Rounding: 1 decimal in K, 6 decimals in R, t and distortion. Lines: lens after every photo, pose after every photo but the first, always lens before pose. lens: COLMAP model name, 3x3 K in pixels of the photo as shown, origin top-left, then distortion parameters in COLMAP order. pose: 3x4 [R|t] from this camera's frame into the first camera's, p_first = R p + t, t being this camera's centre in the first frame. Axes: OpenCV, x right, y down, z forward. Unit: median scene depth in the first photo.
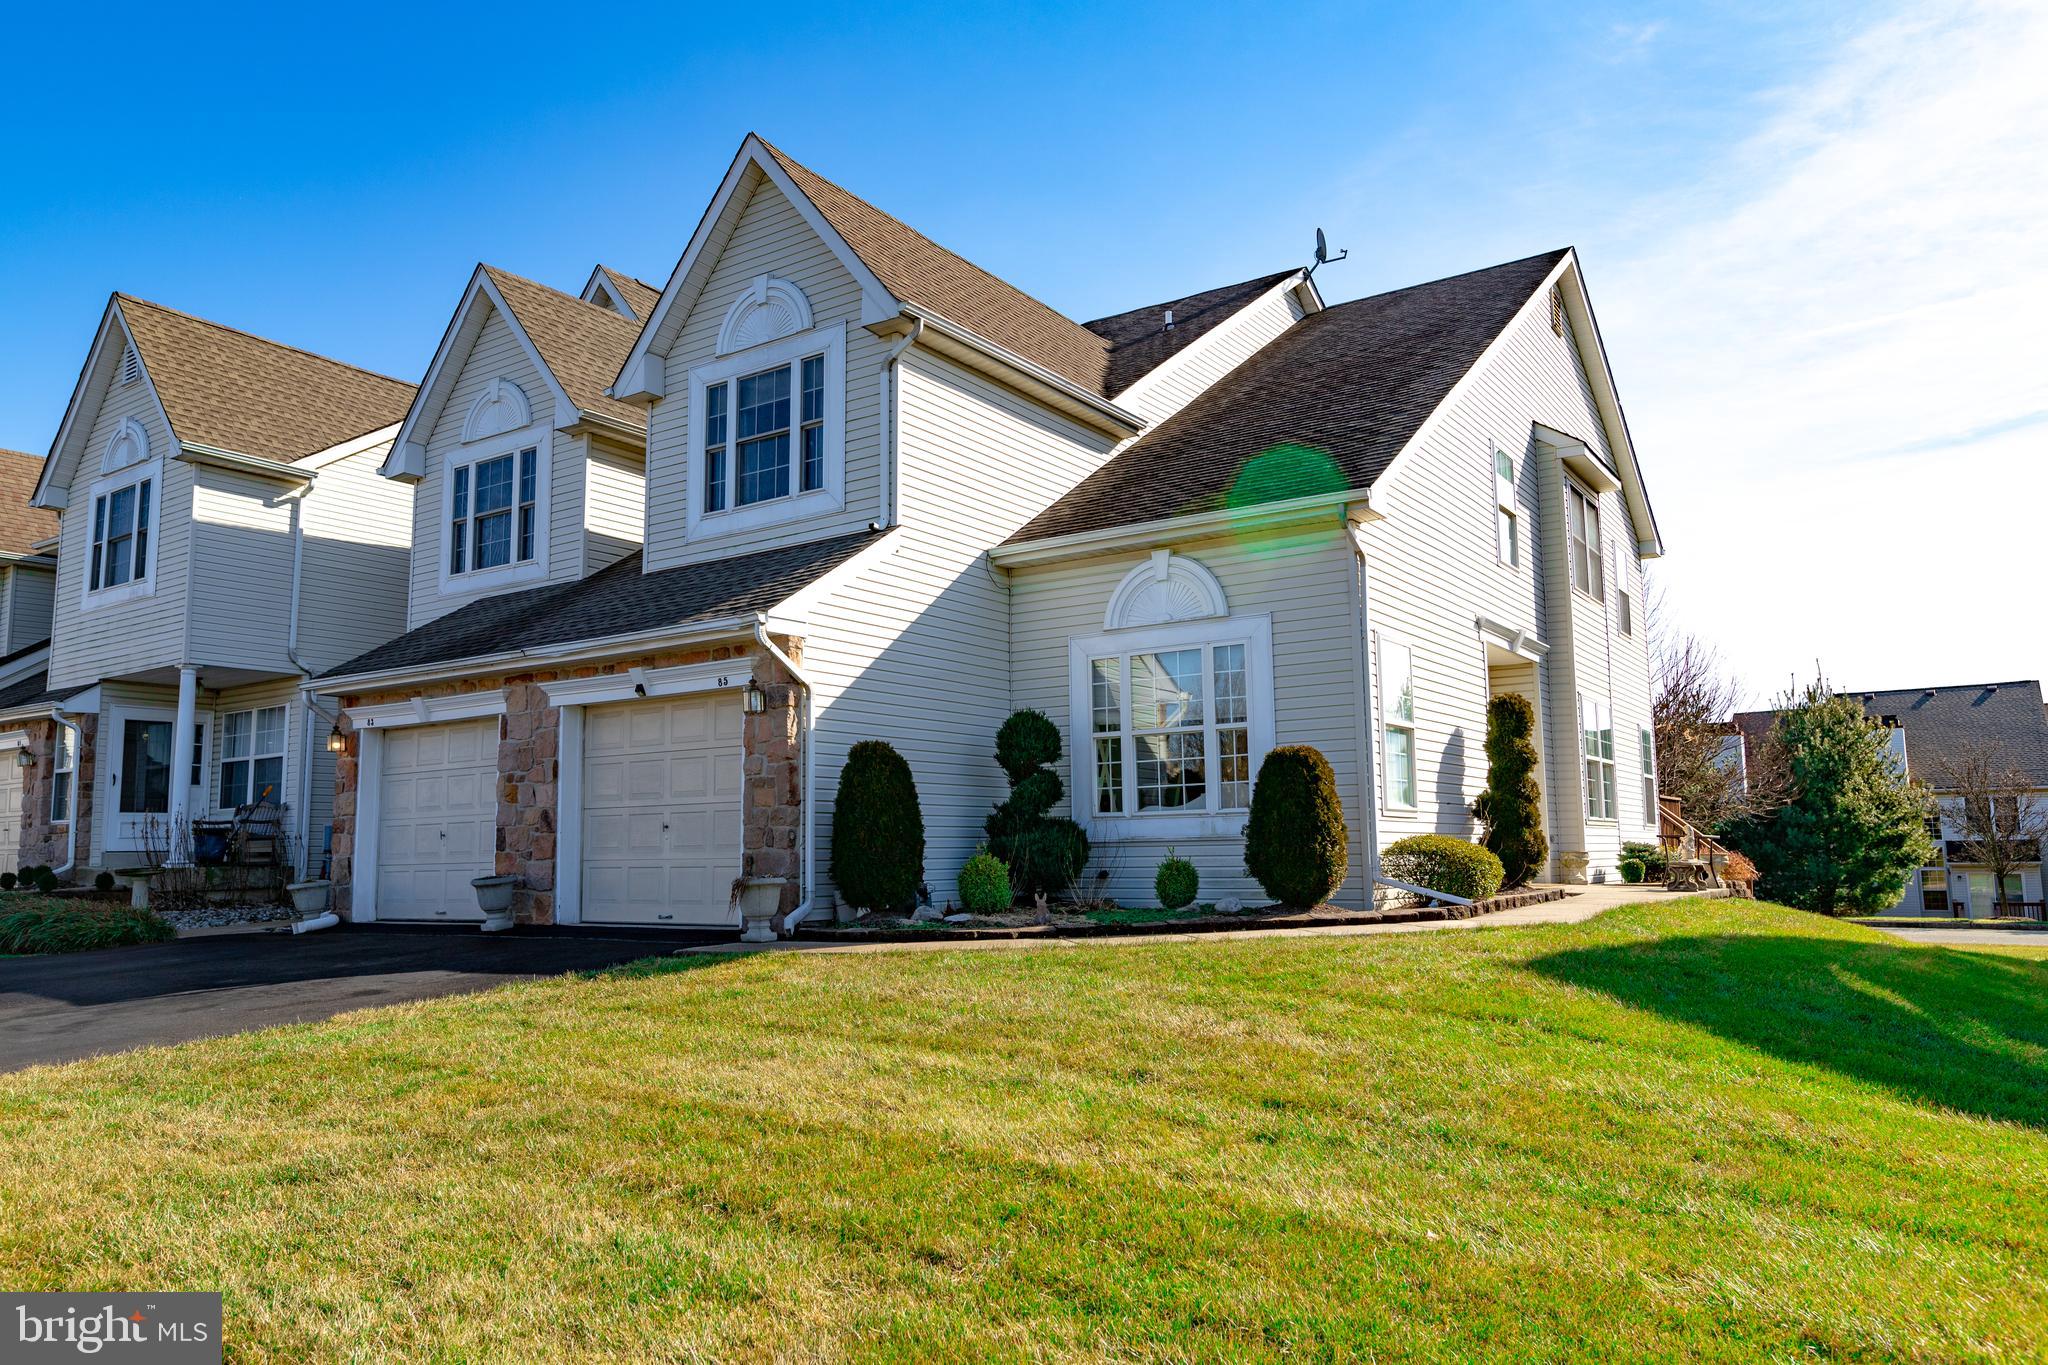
lens RADIAL K [[1395.8, 0, 1024.0], [0, 1395.8, 682.4], [0, 0, 1]] dist [-0.006083, 0.000769]
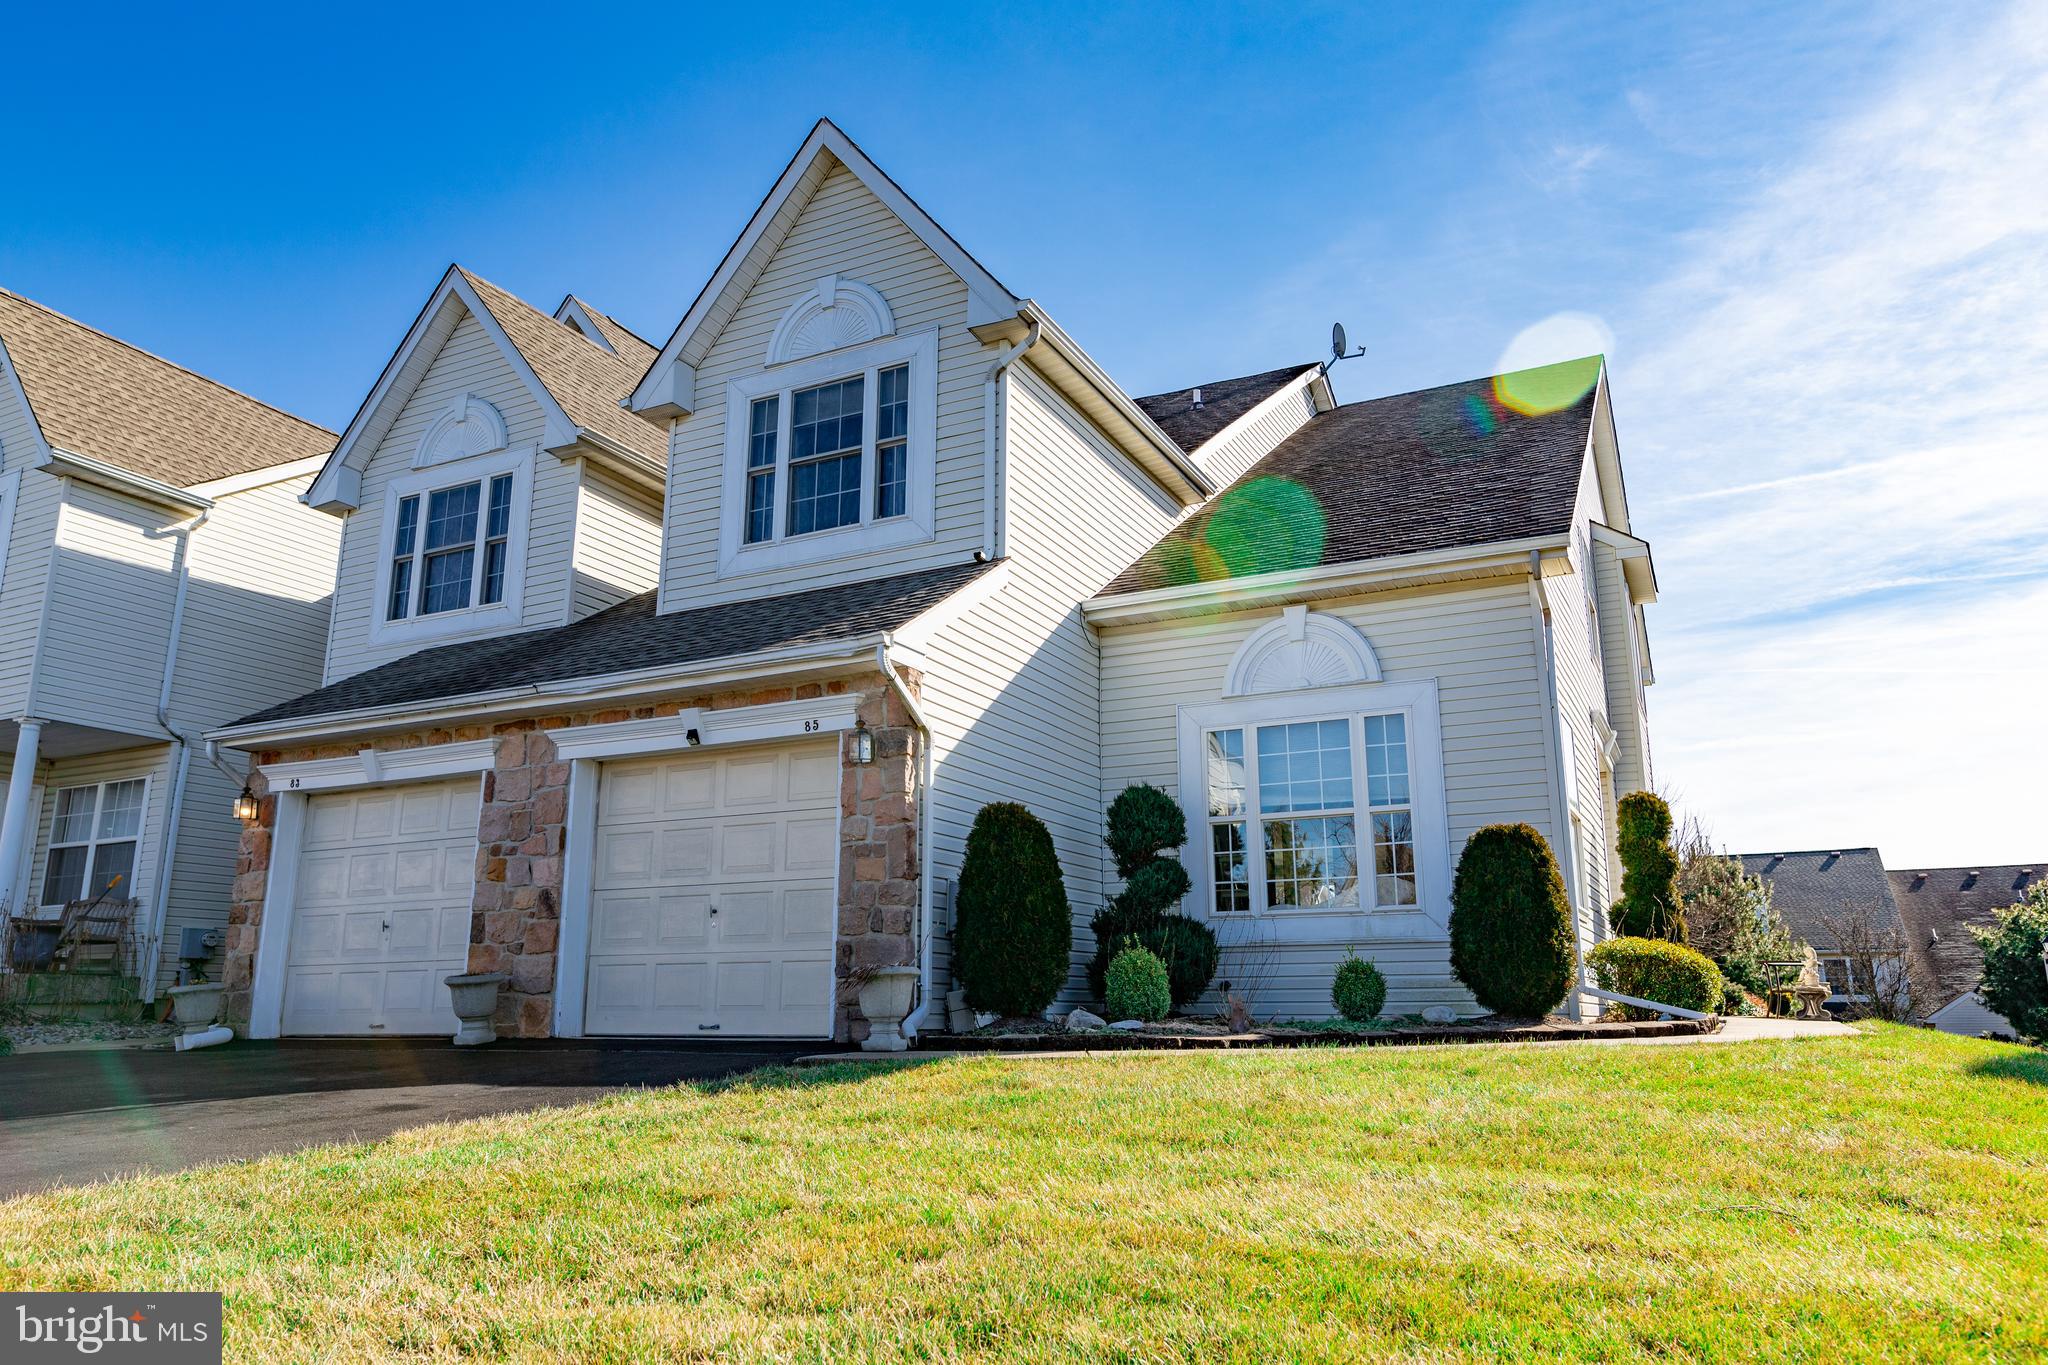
lens RADIAL K [[1395.8, 0, 1024.3], [0, 1395.8, 683.7], [0, 0, 1]] dist [-0.006083, 0.000769]
pose [[0.991181, 0.042972, 0.125353, -0.165309], [-0.028695, 0.993118, -0.113552, 0.053127], [-0.129370, 0.108954, 0.985592, 0.161037]]
